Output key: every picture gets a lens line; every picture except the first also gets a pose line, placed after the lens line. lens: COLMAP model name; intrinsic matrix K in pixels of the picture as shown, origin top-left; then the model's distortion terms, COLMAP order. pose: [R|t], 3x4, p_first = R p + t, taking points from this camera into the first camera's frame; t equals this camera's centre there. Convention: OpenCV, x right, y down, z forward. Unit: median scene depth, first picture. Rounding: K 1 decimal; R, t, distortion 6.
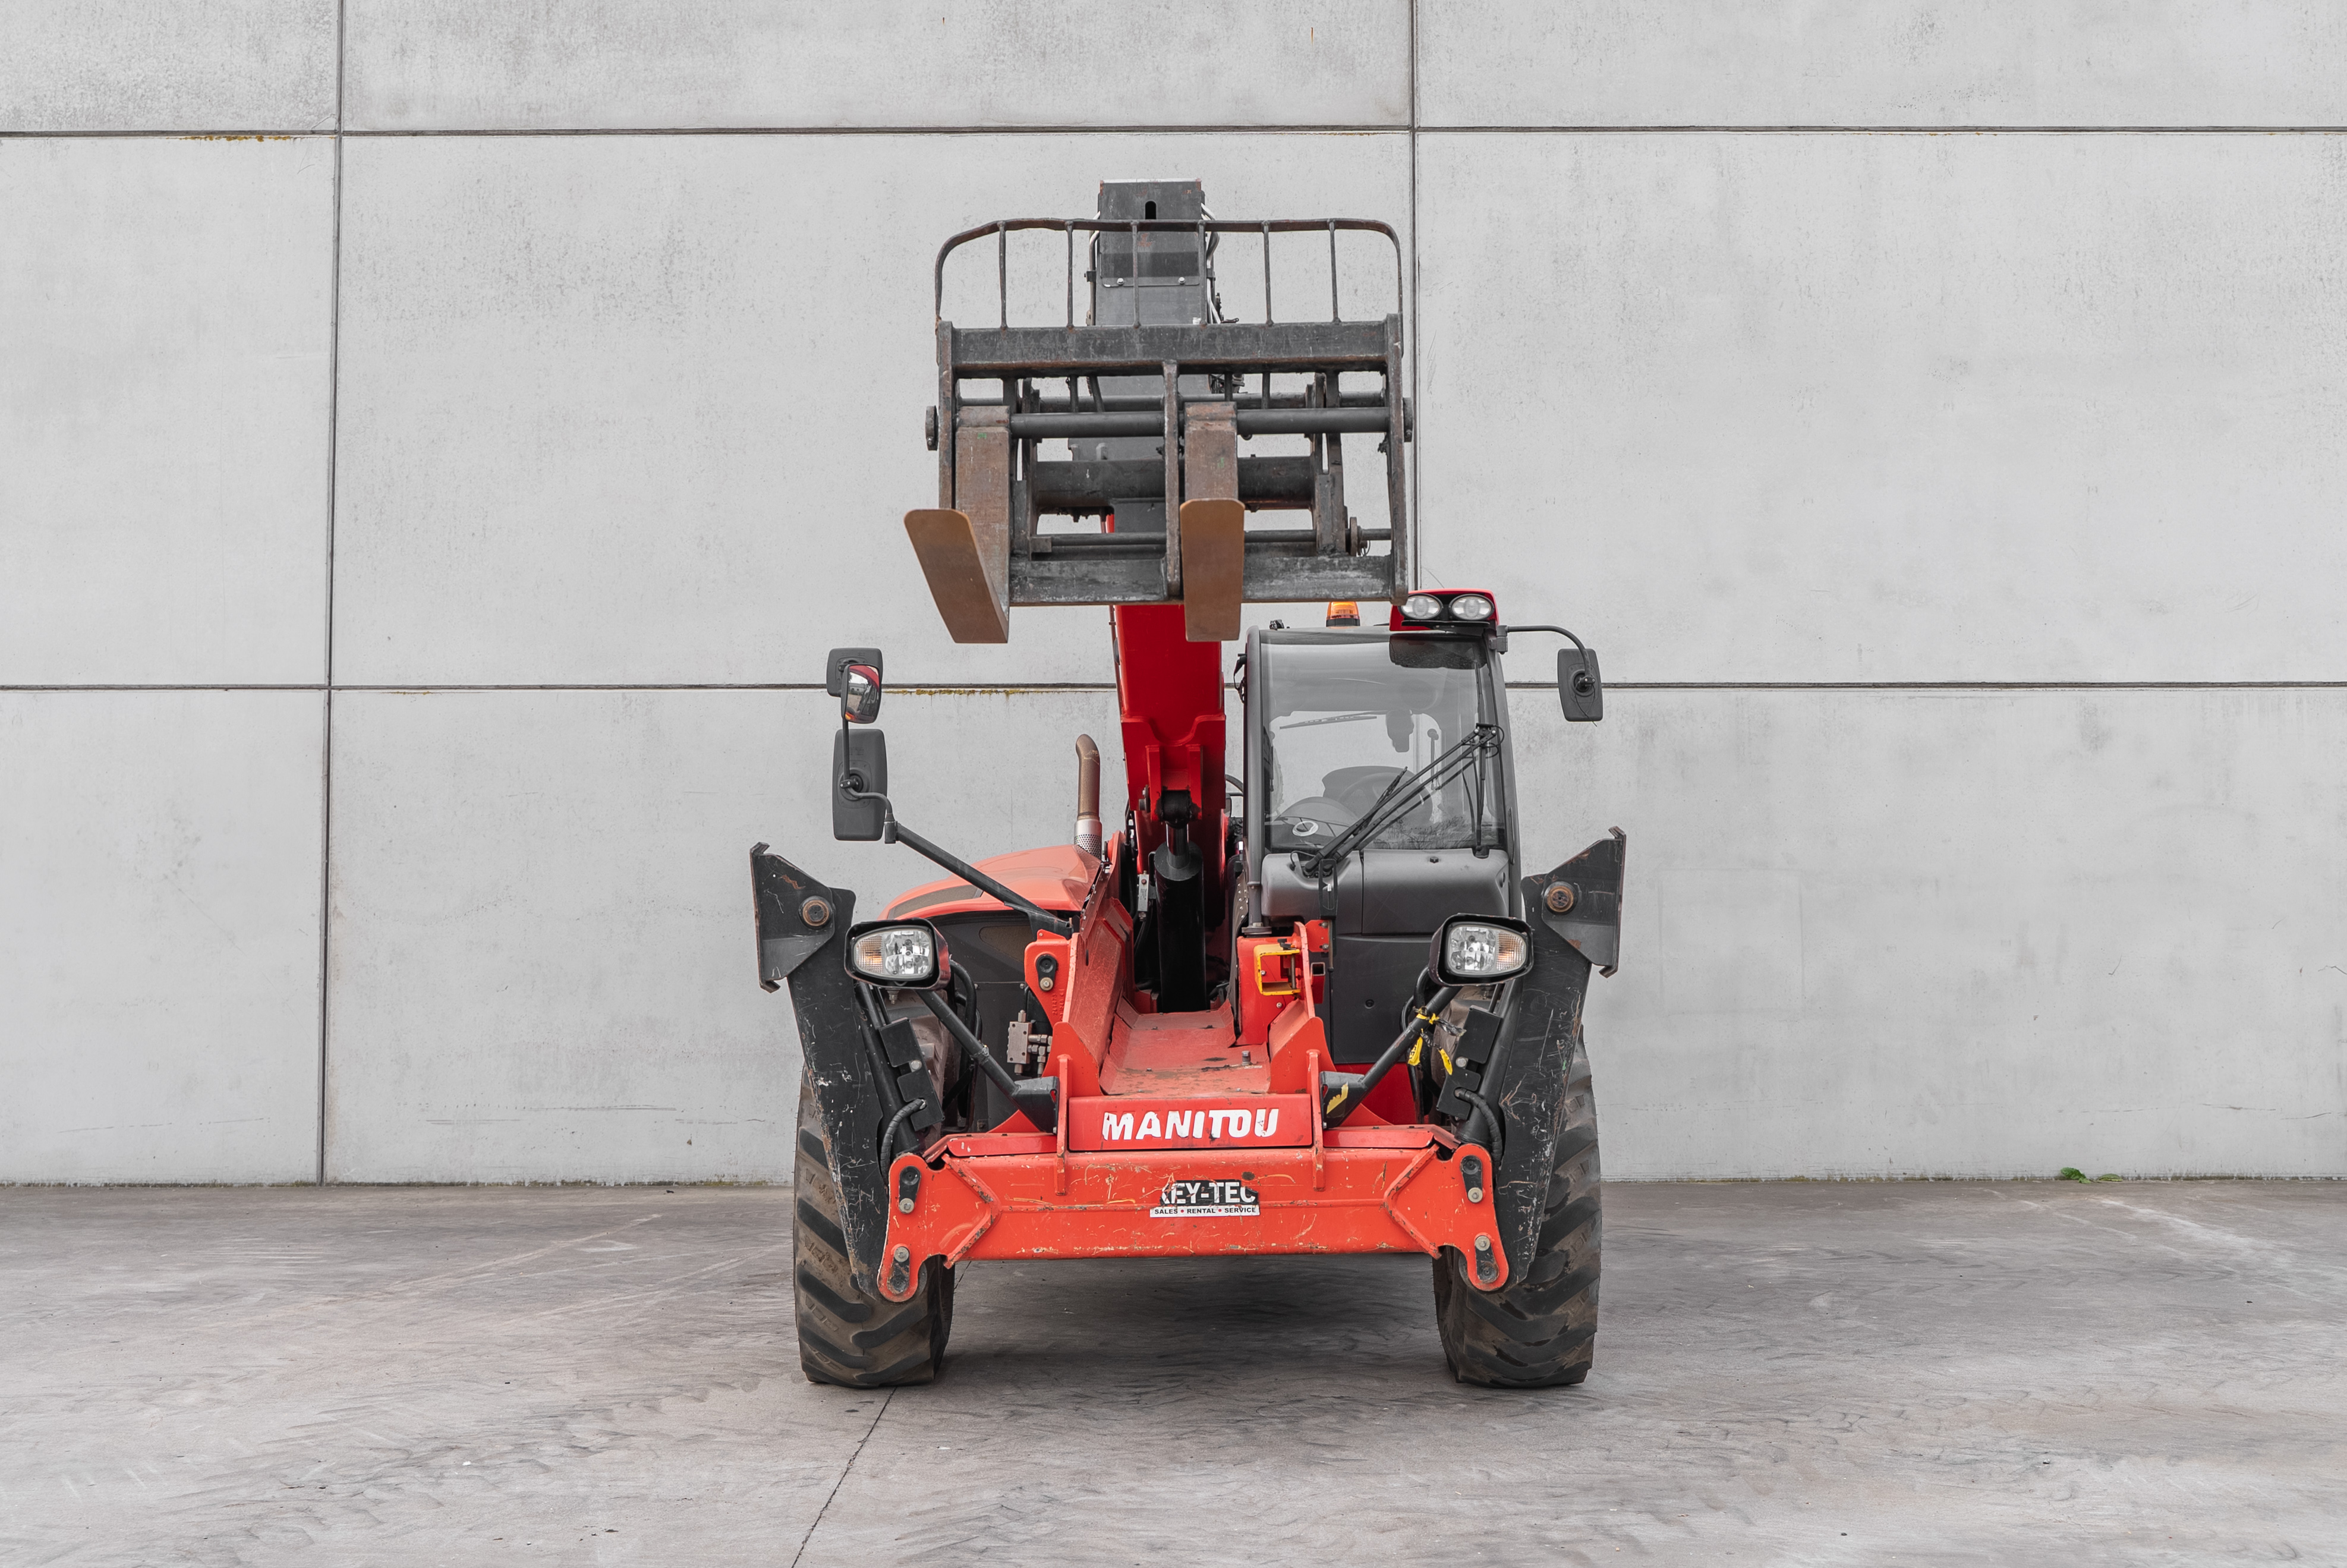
lens RADIAL K [[2643.2, 0, 1169.1], [0, 2643.2, 765.5], [0, 0, 1]] dist [-0.002004, -0.006463]
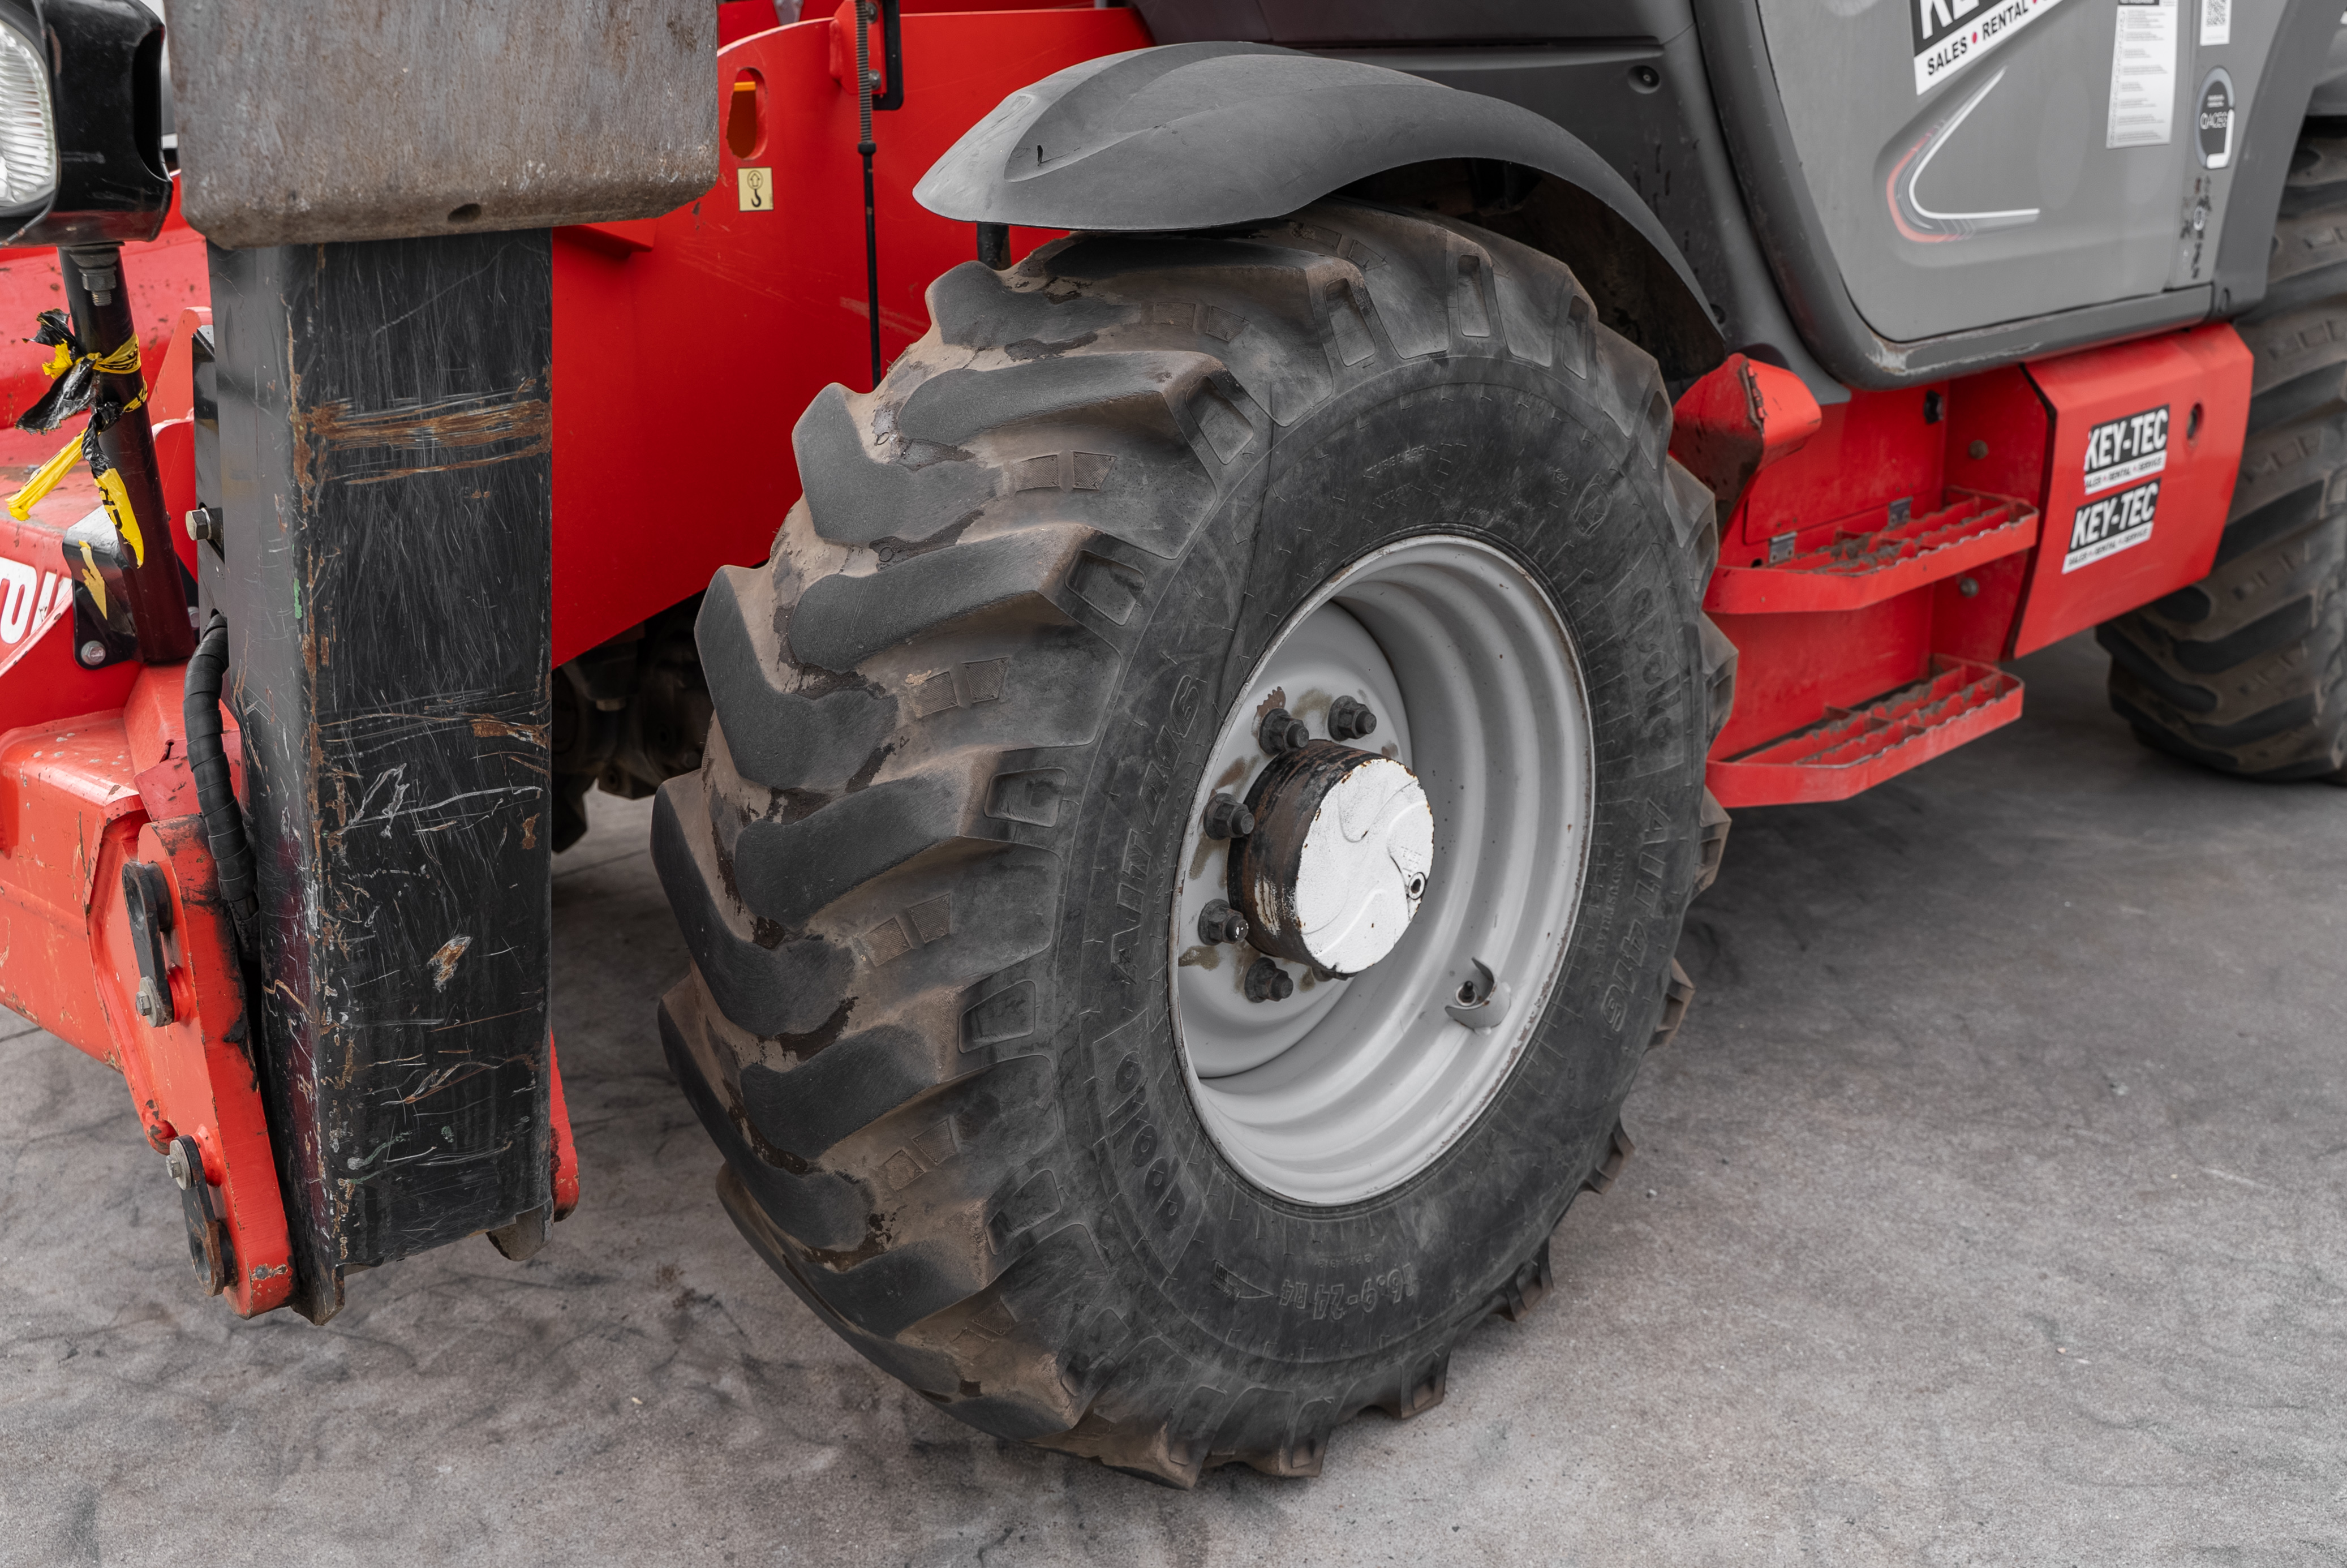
lens RADIAL K [[2442.6, 0, 1143.7], [0, 2442.6, 763.5], [0, 0, 1]] dist [-0.007022, -0.007394]
pose [[0.736674, 0.195734, -0.647302, 0.220960], [0.037032, 0.944083, 0.327621, 0.035496], [0.675233, -0.265321, 0.688233, 0.556860]]
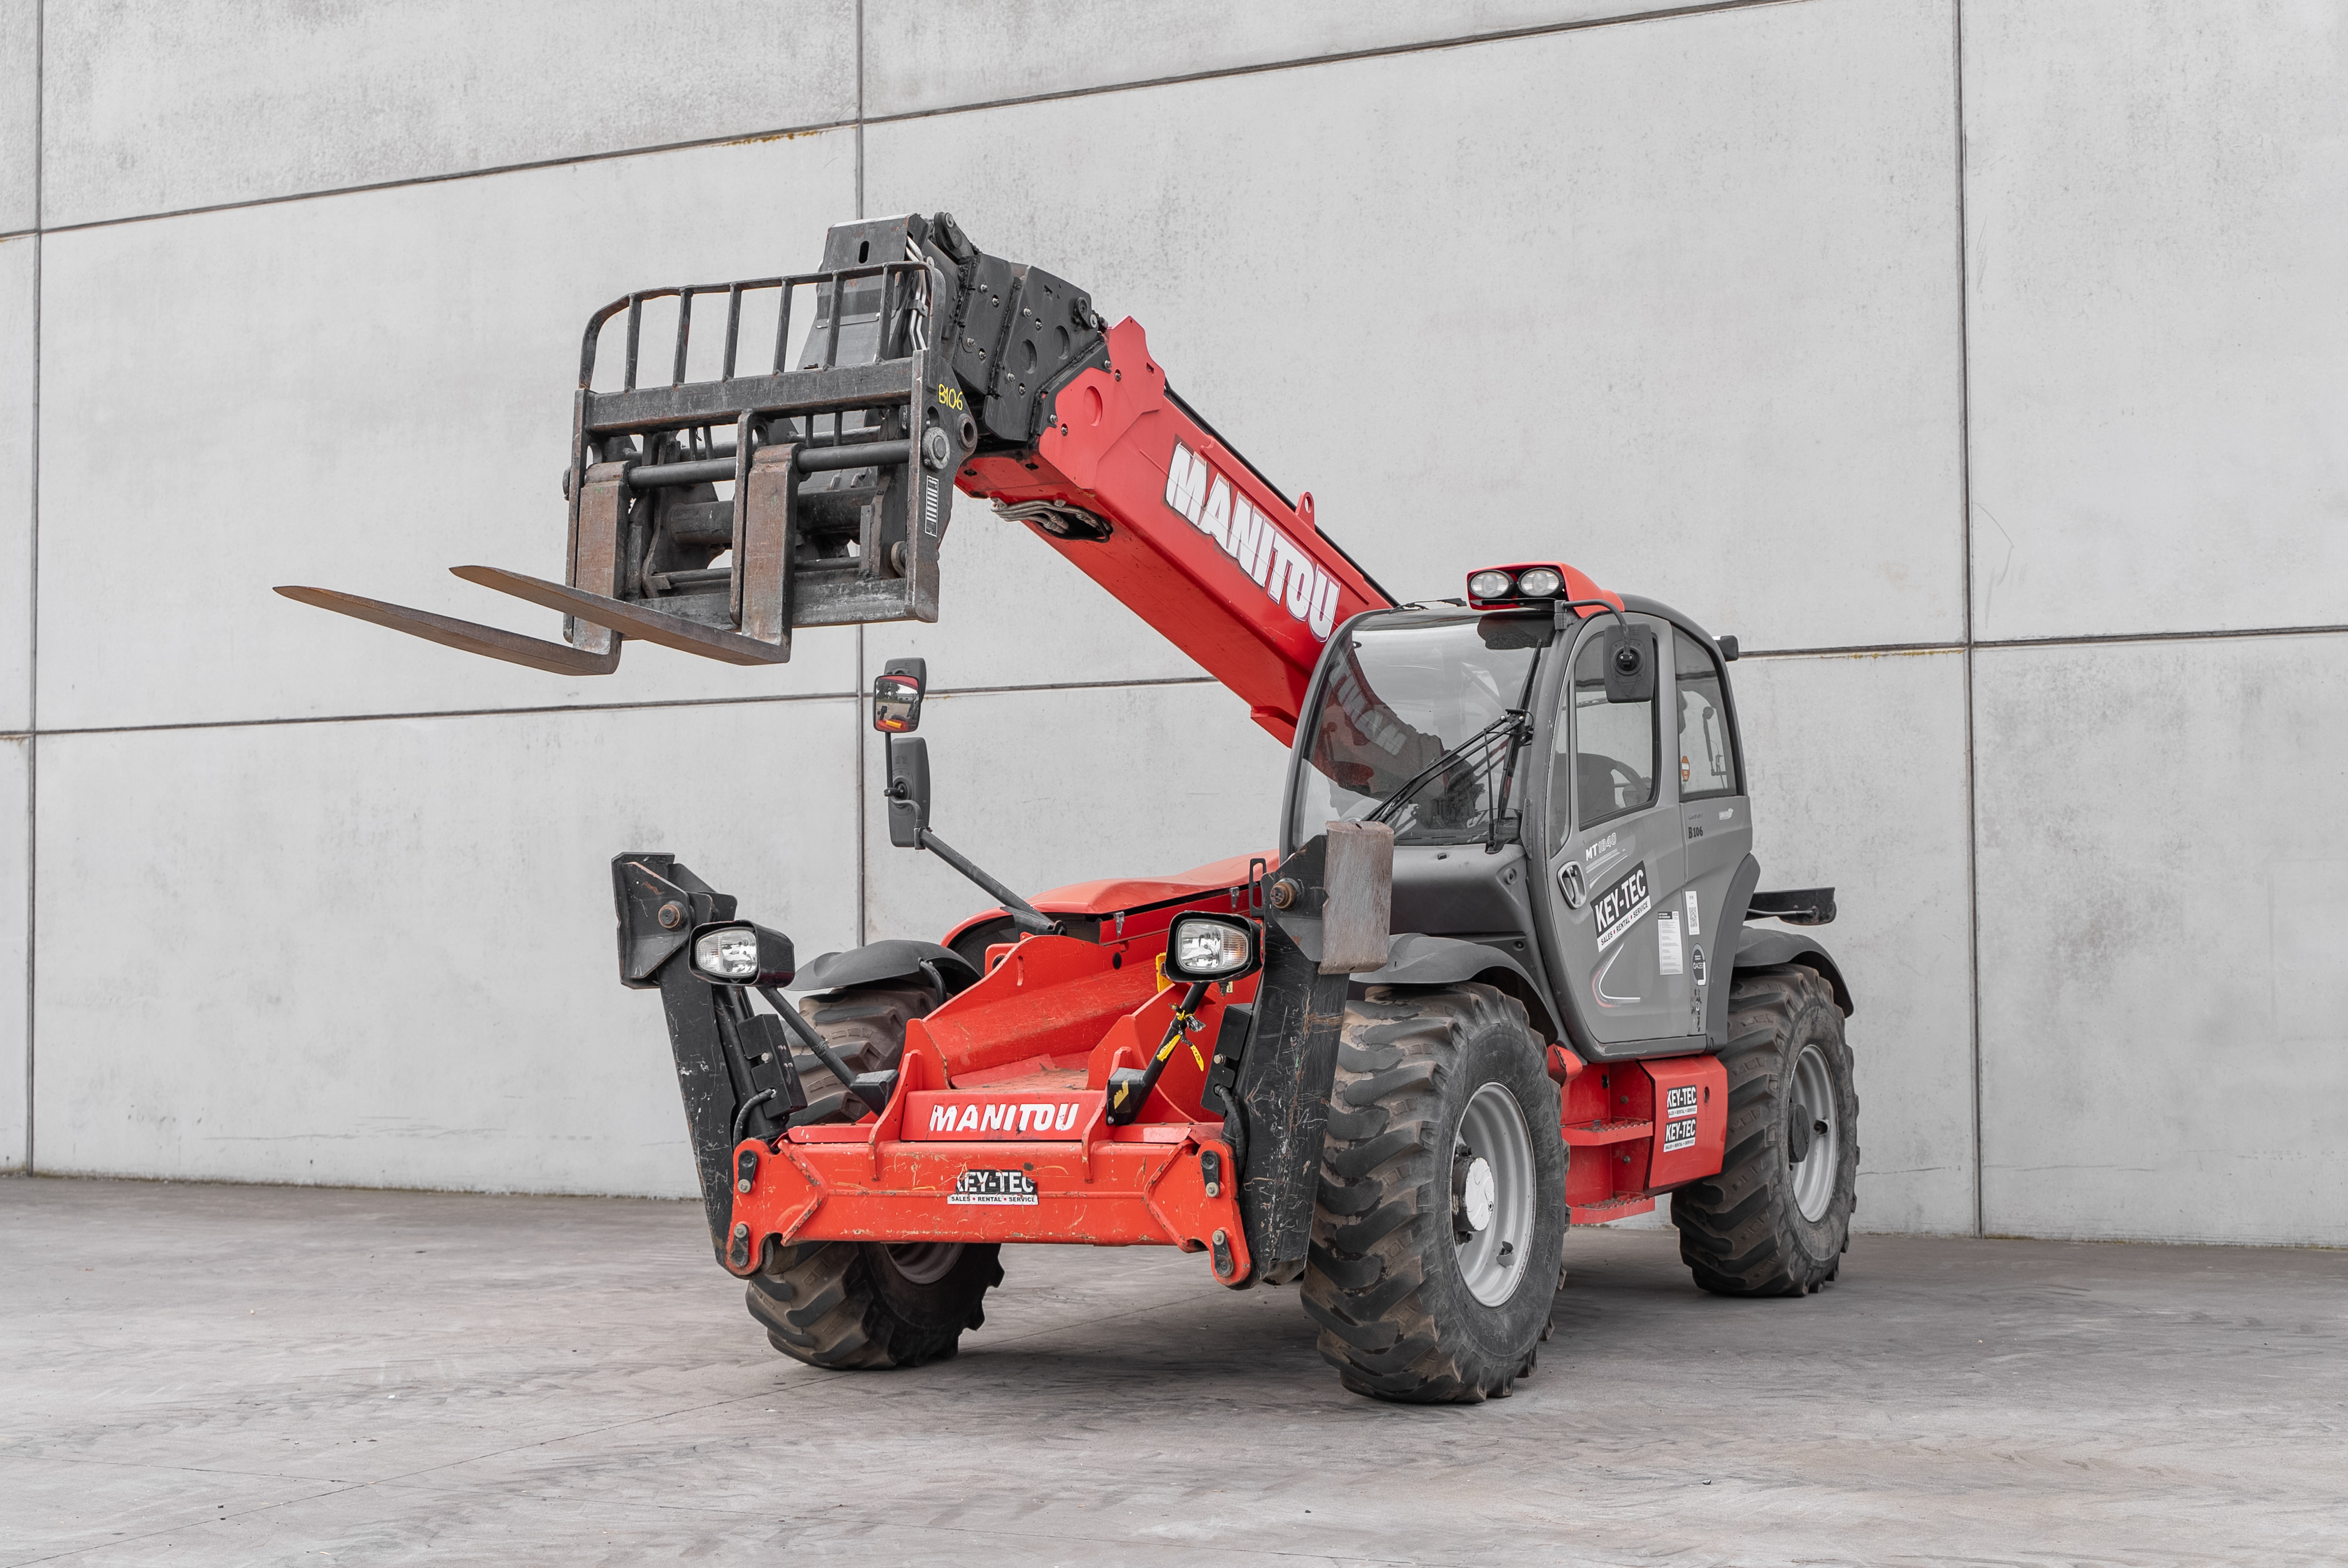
lens RADIAL K [[3512.8, 0, 1187.3], [0, 3512.8, 797.6], [0, 0, 1]] dist [-0.003274, -0.009049]
pose [[0.893318, -0.023935, -0.448787, 0.440964], [0.031205, 0.999474, 0.008809, 0.000538], [0.448340, -0.021874, 0.893595, -0.122706]]
